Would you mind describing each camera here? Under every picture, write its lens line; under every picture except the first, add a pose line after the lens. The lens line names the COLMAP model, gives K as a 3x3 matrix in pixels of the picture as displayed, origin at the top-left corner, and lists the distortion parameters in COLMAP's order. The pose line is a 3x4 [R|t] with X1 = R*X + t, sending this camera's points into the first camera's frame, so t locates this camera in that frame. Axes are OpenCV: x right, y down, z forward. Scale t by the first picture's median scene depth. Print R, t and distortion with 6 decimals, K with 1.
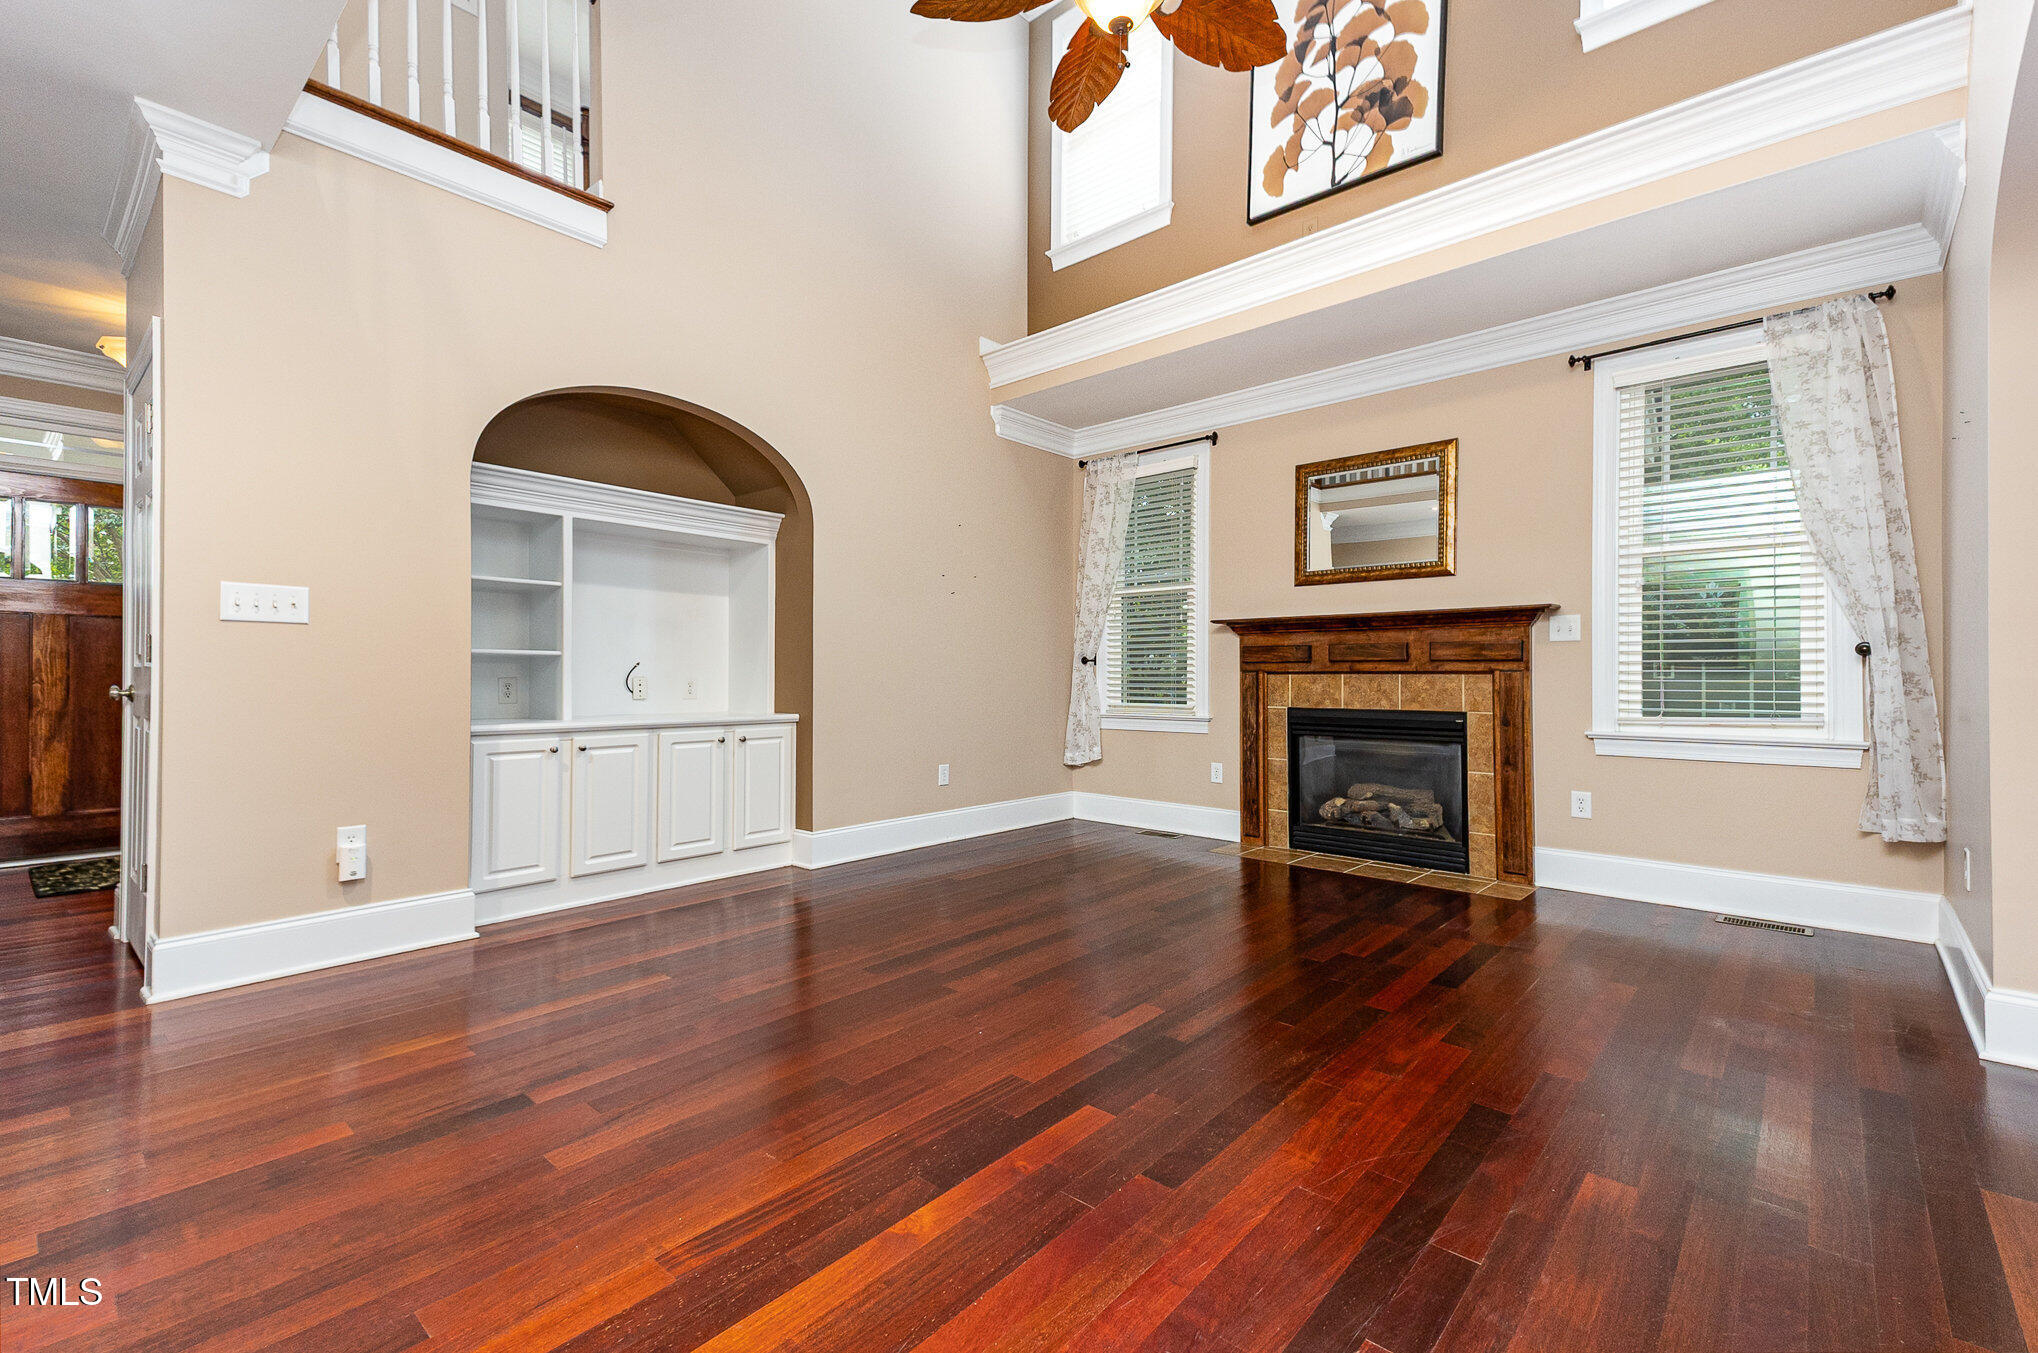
lens RADIAL K [[890.4, 0, 1015.2], [0, 890.4, 675.6], [0, 0, 1]] dist [0.004734, 0.000510]
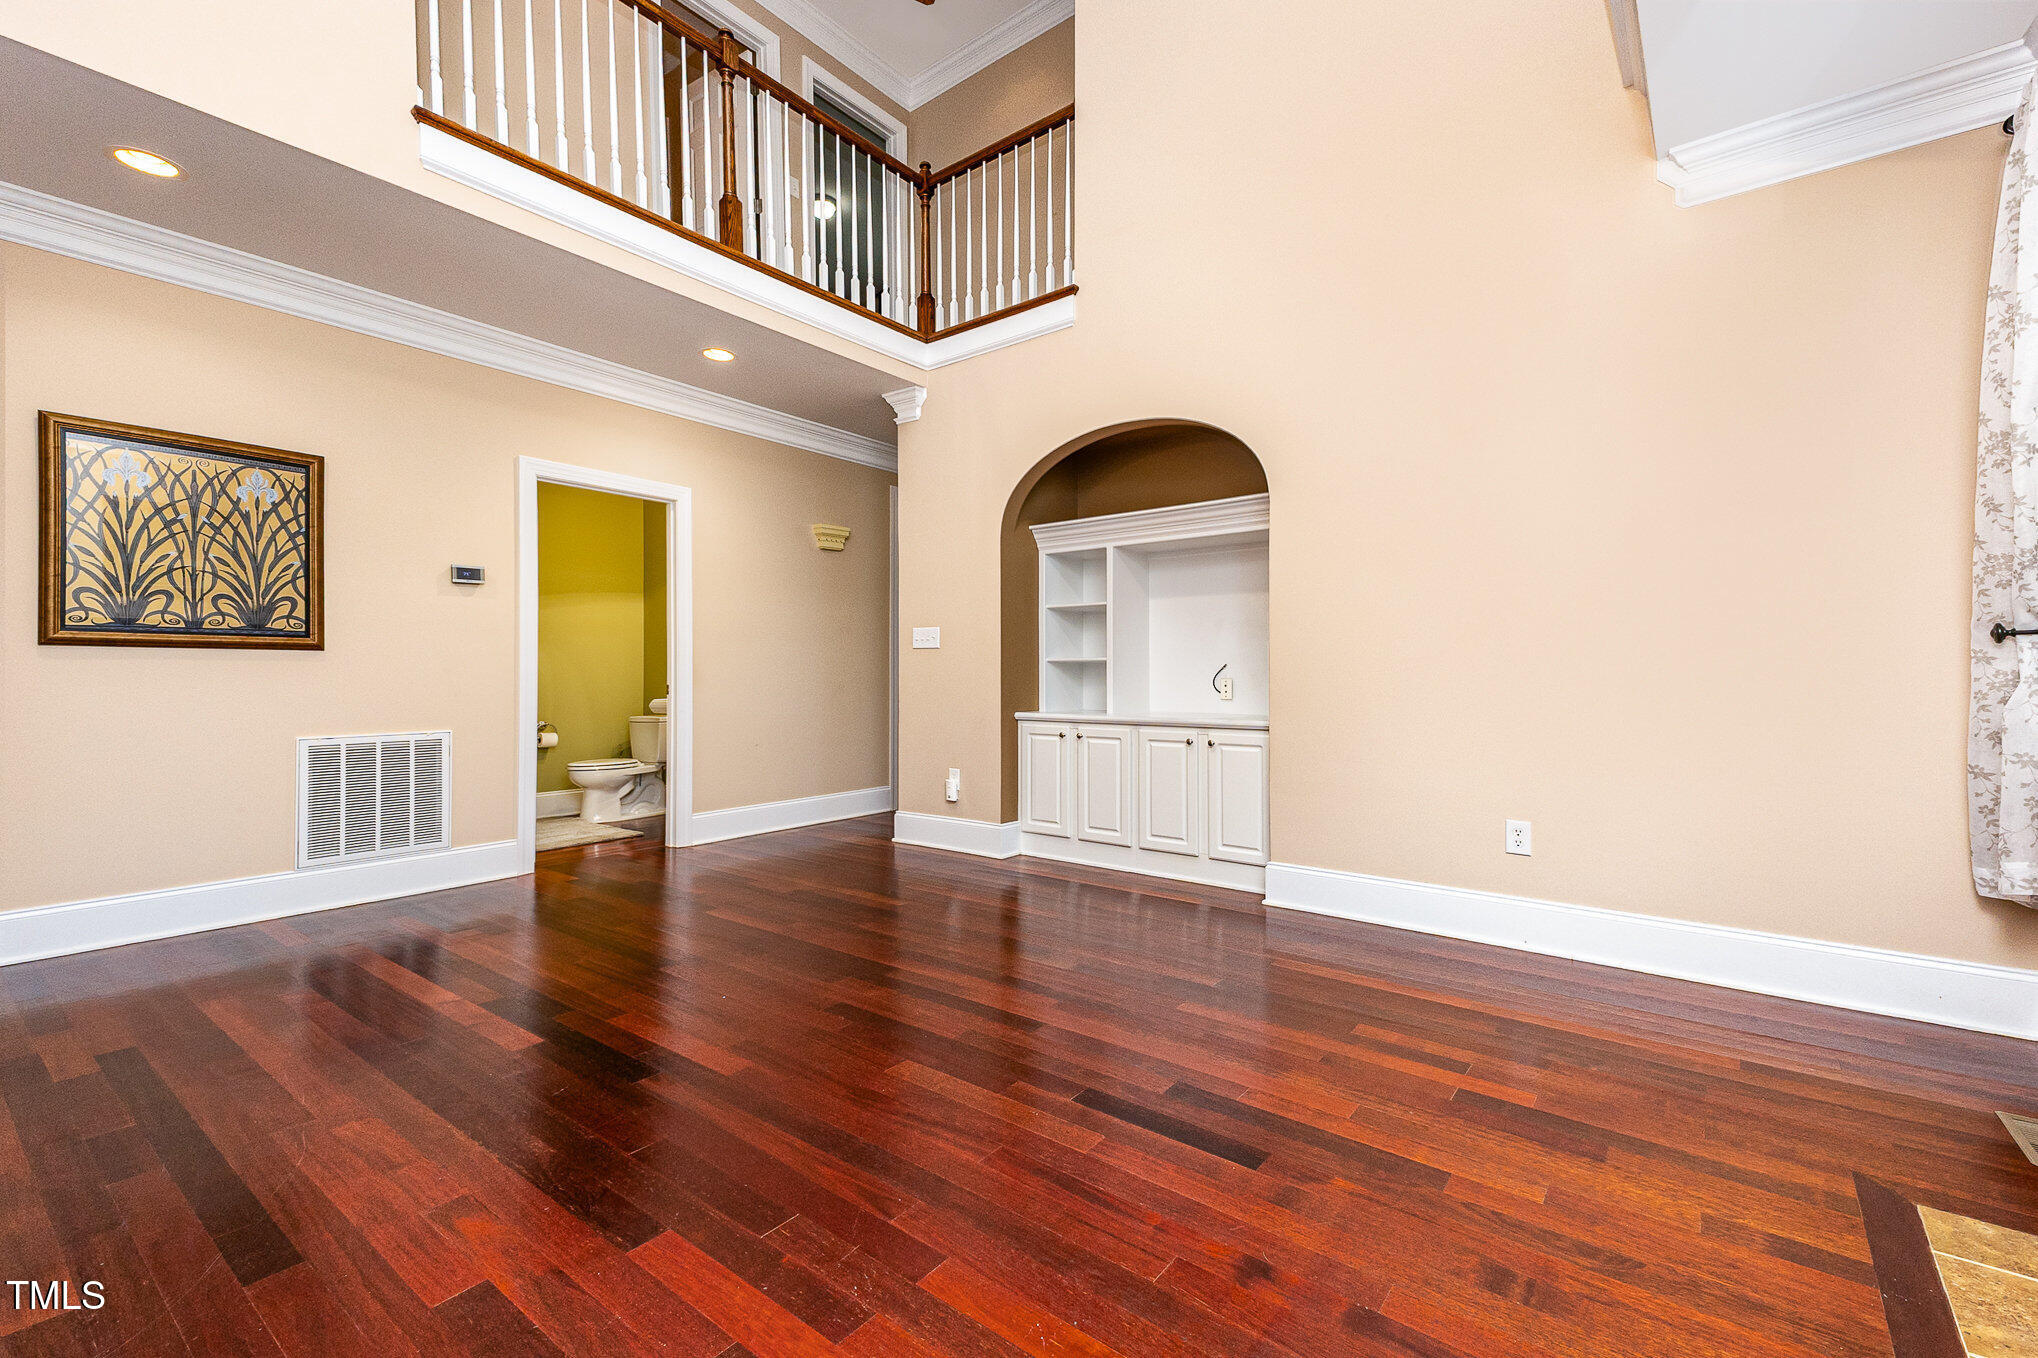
lens RADIAL K [[890.4, 0, 1015.6], [0, 890.4, 684.6], [0, 0, 1]] dist [0.004734, 0.000510]
pose [[0.050741, 0.005754, -0.998695, 0.698458], [0.001427, 0.999982, 0.005834, 0.002510], [0.998711, -0.001721, 0.050732, 0.801814]]
